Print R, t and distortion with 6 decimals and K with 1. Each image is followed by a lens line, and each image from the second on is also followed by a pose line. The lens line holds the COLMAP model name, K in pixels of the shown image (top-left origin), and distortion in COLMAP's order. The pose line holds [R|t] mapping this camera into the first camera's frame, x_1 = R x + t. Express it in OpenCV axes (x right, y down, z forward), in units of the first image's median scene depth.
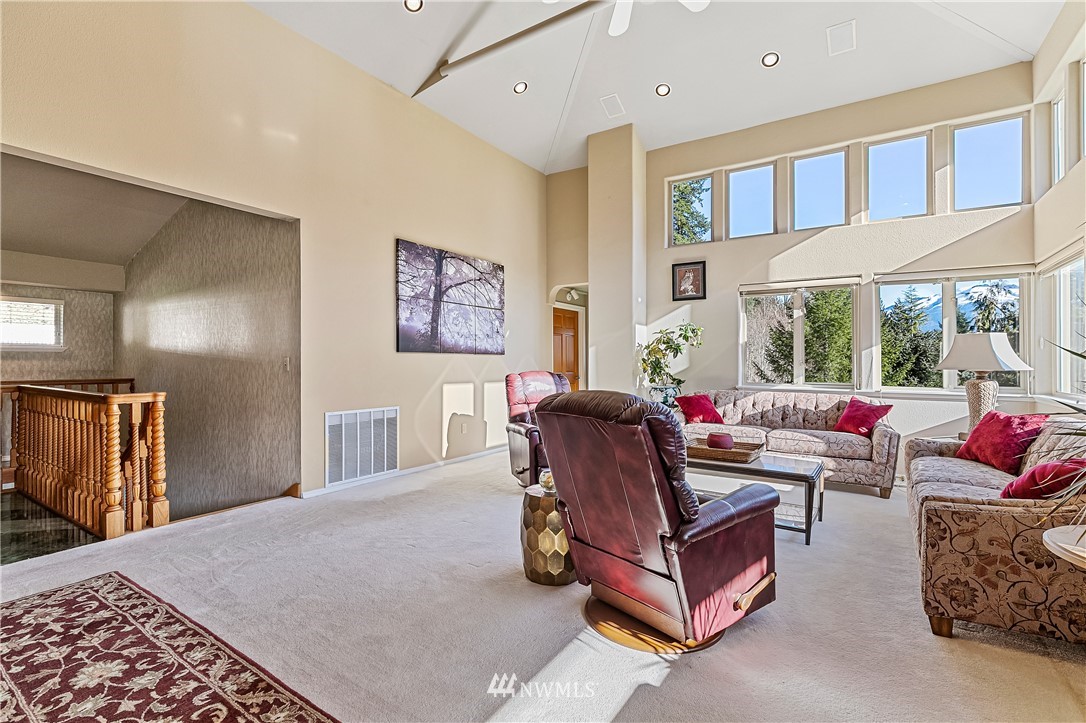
lens RADIAL K [[495.6, 0, 543.8], [0, 495.6, 358.7], [0, 0, 1]] dist [0.007678, -0.000636]
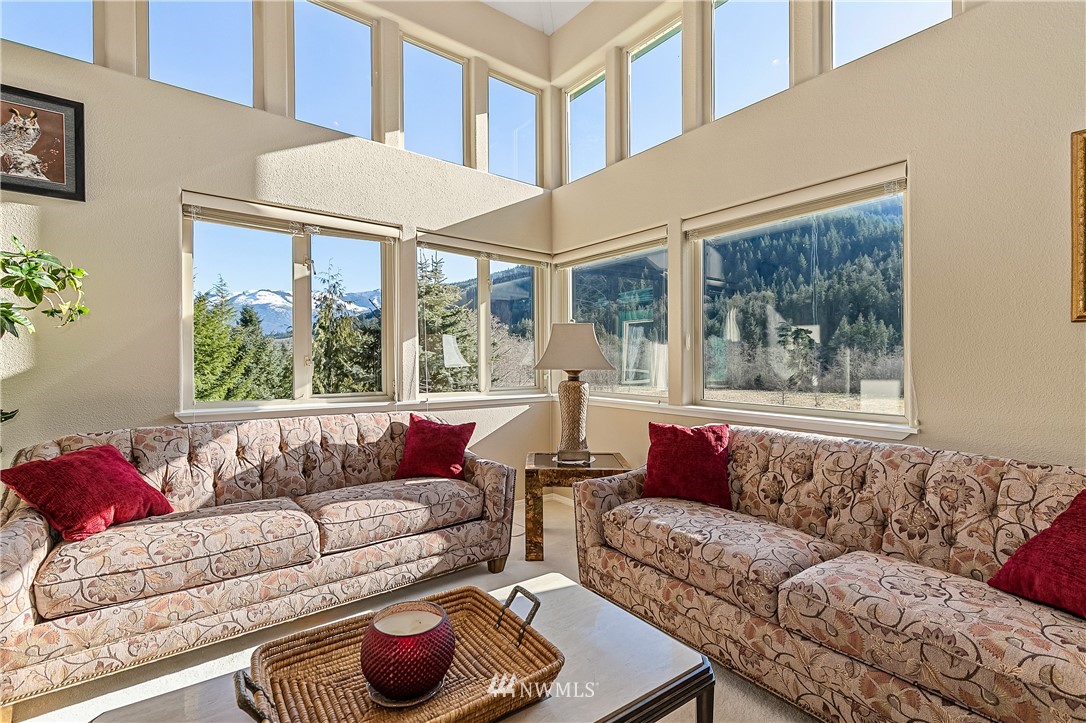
lens RADIAL K [[495.6, 0, 544.5], [0, 495.6, 356.7], [0, 0, 1]] dist [0.007678, -0.000636]
pose [[0.329862, 0.002021, 0.944027, 0.081434], [-0.005585, 0.999984, -0.000190, 0.002892], [-0.944013, -0.005210, 0.329868, 0.593039]]
